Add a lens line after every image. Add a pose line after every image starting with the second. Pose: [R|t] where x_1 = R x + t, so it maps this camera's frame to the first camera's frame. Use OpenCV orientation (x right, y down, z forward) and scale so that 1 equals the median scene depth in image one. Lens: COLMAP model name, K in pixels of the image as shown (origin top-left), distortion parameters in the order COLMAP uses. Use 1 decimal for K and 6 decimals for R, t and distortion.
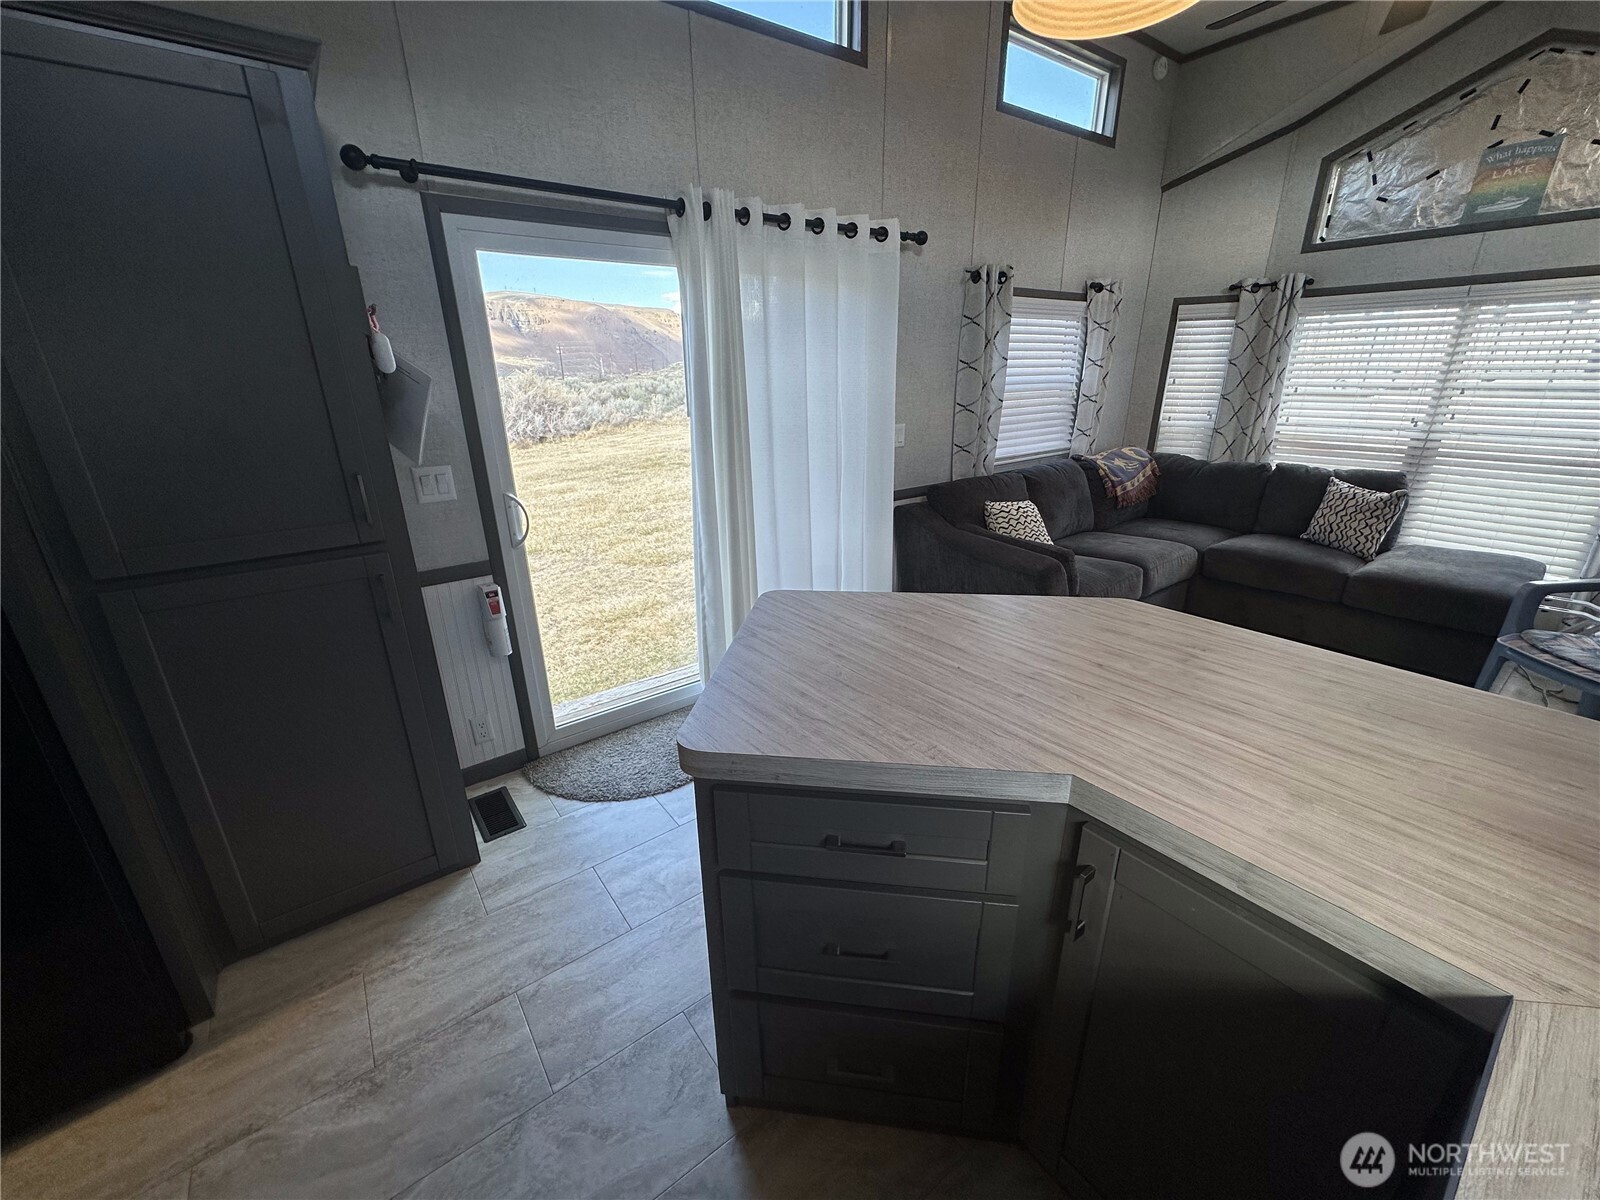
lens RADIAL K [[641.5, 0, 800.8], [0, 641.5, 599.6], [0, 0, 1]] dist [-0.005318, 0.001187]
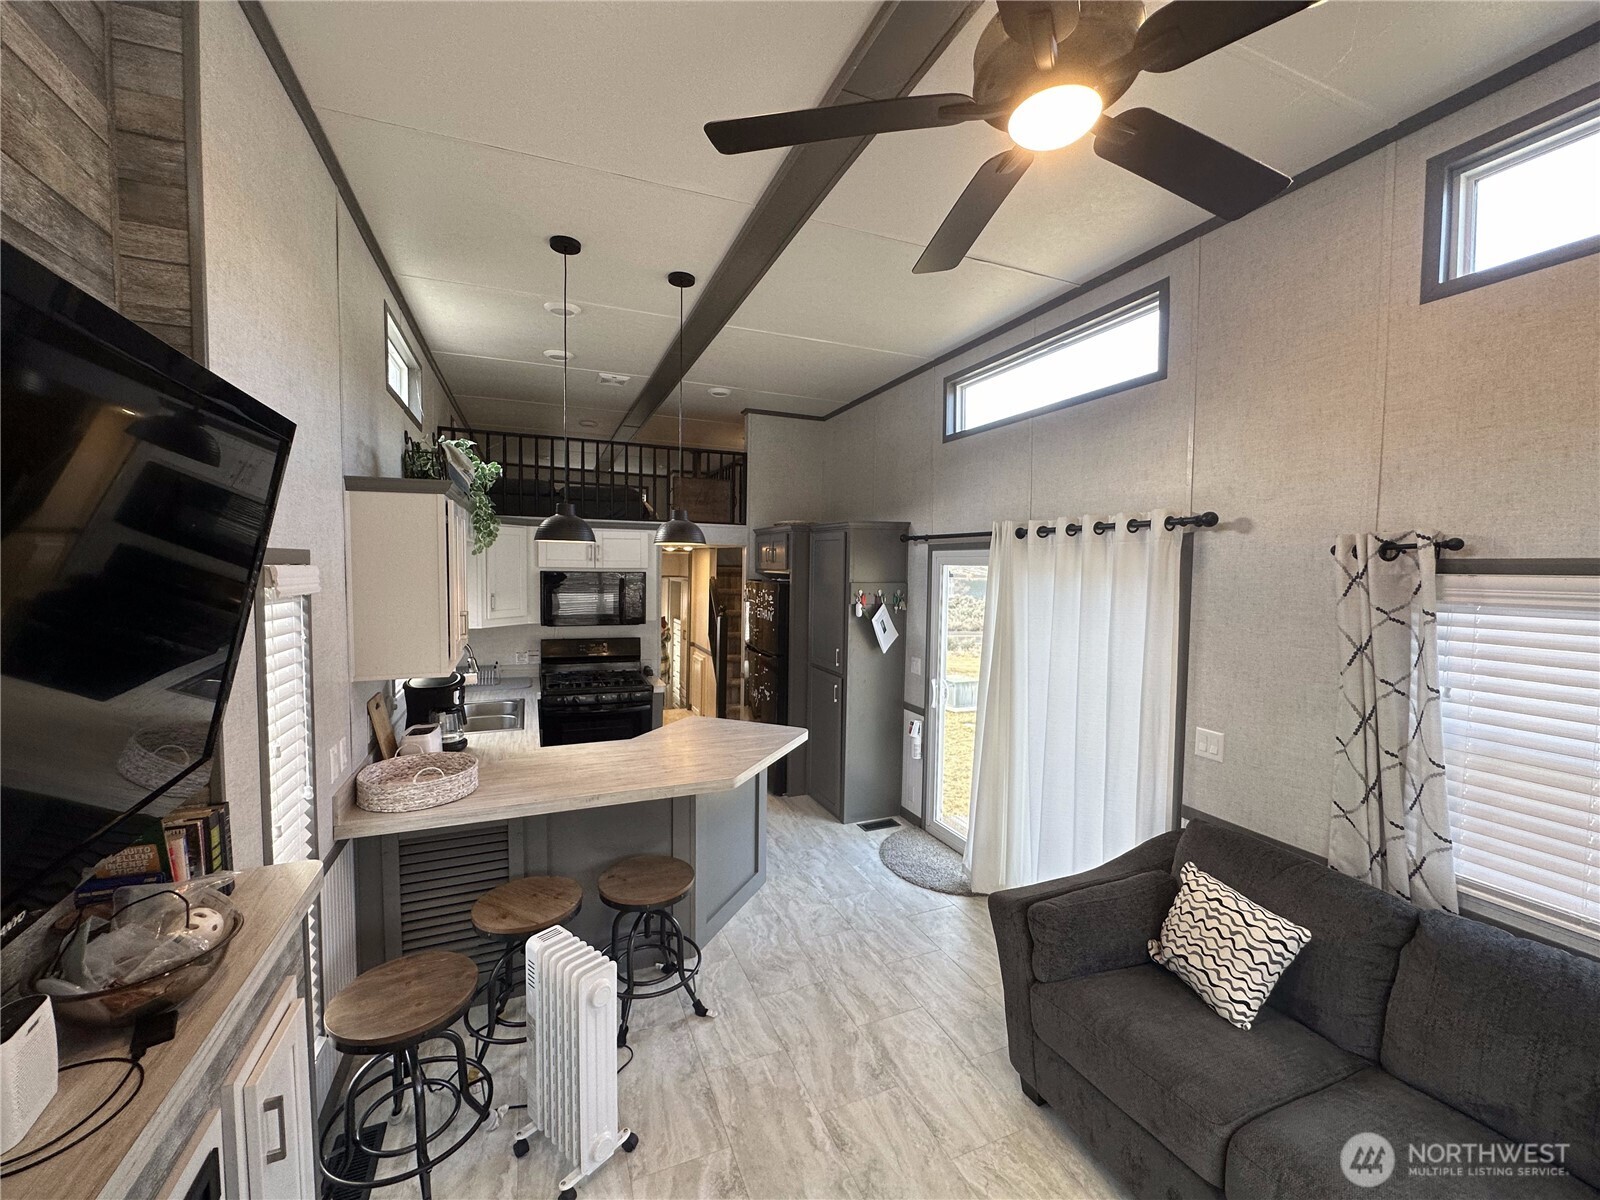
lens RADIAL K [[641.5, 0, 799.6], [0, 641.5, 599.8], [0, 0, 1]] dist [-0.005318, 0.001187]
pose [[-0.244905, 0.067579, -0.967189, 1.046252], [-0.334672, 0.930360, 0.149749, -0.381058], [0.909954, 0.360366, -0.205232, 0.668181]]
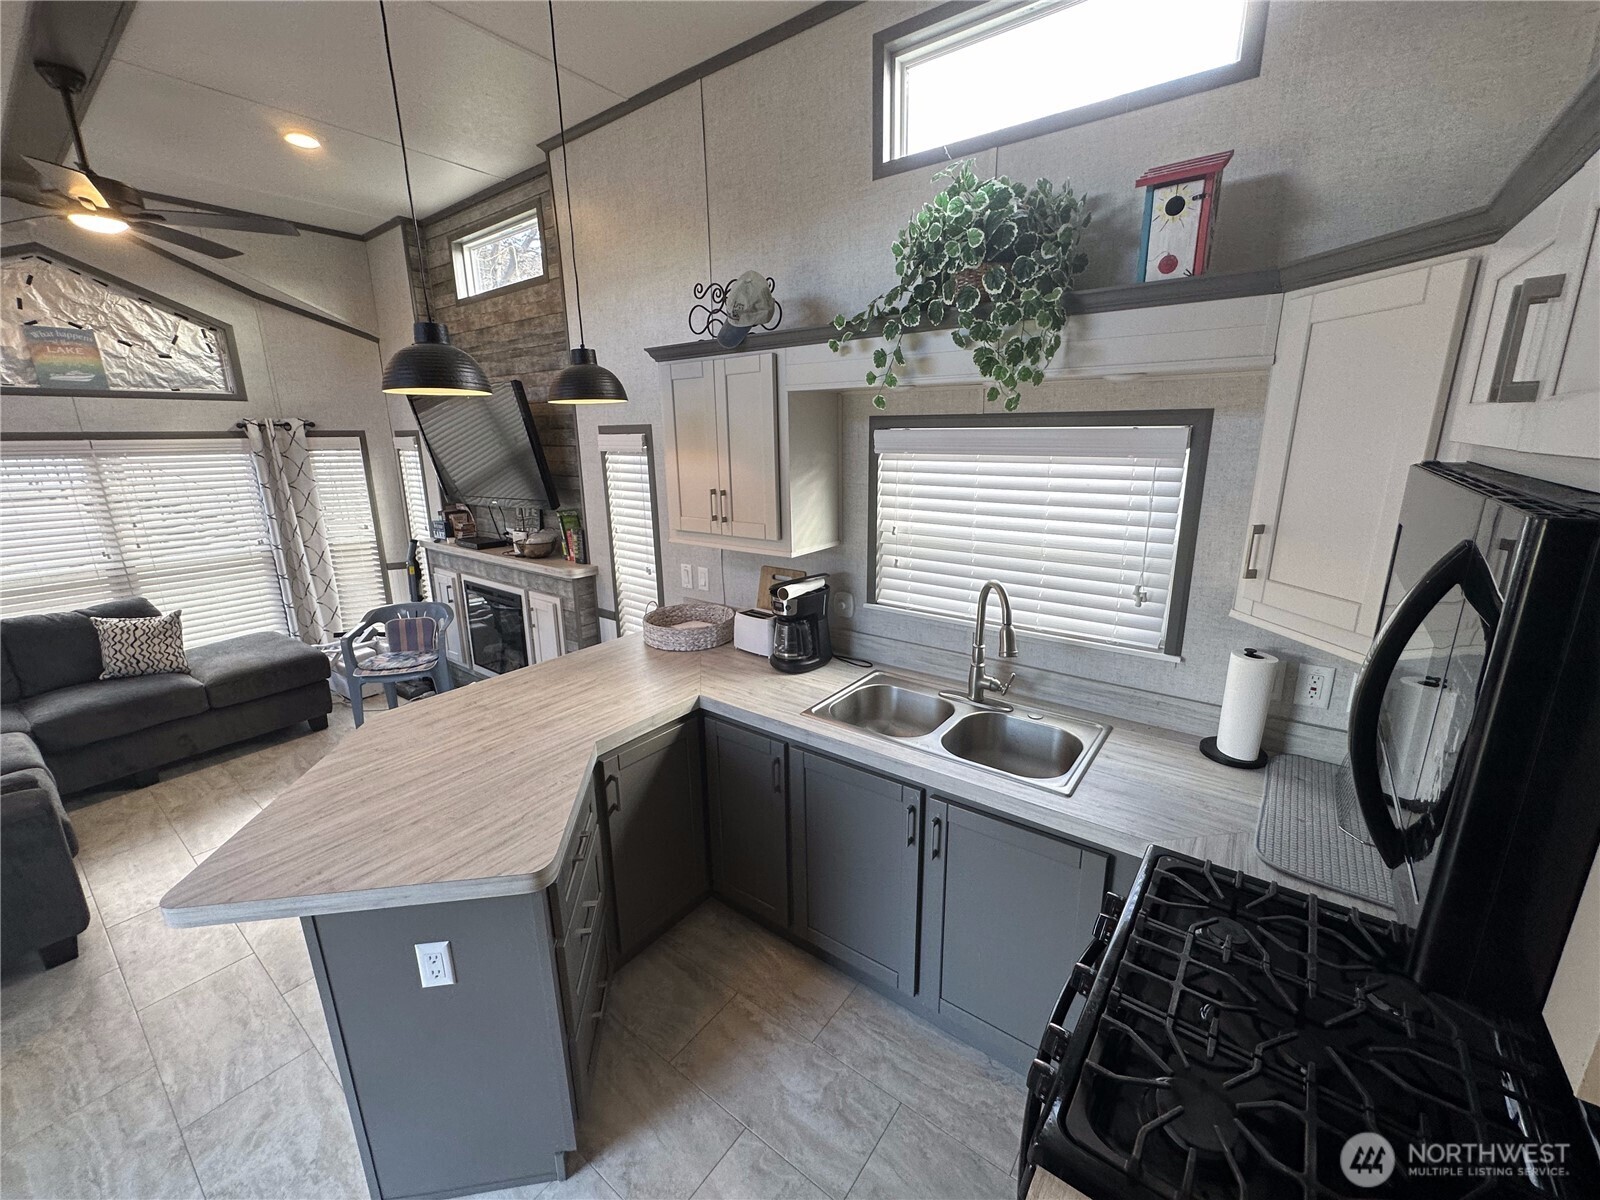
lens RADIAL K [[641.5, 0, 799.4], [0, 641.5, 599.4], [0, 0, 1]] dist [-0.005318, 0.001187]
pose [[-0.275340, -0.222763, 0.935181, -0.470469], [0.340334, 0.887197, 0.311536, -0.165503], [-0.899089, 0.404052, -0.168467, 0.160201]]
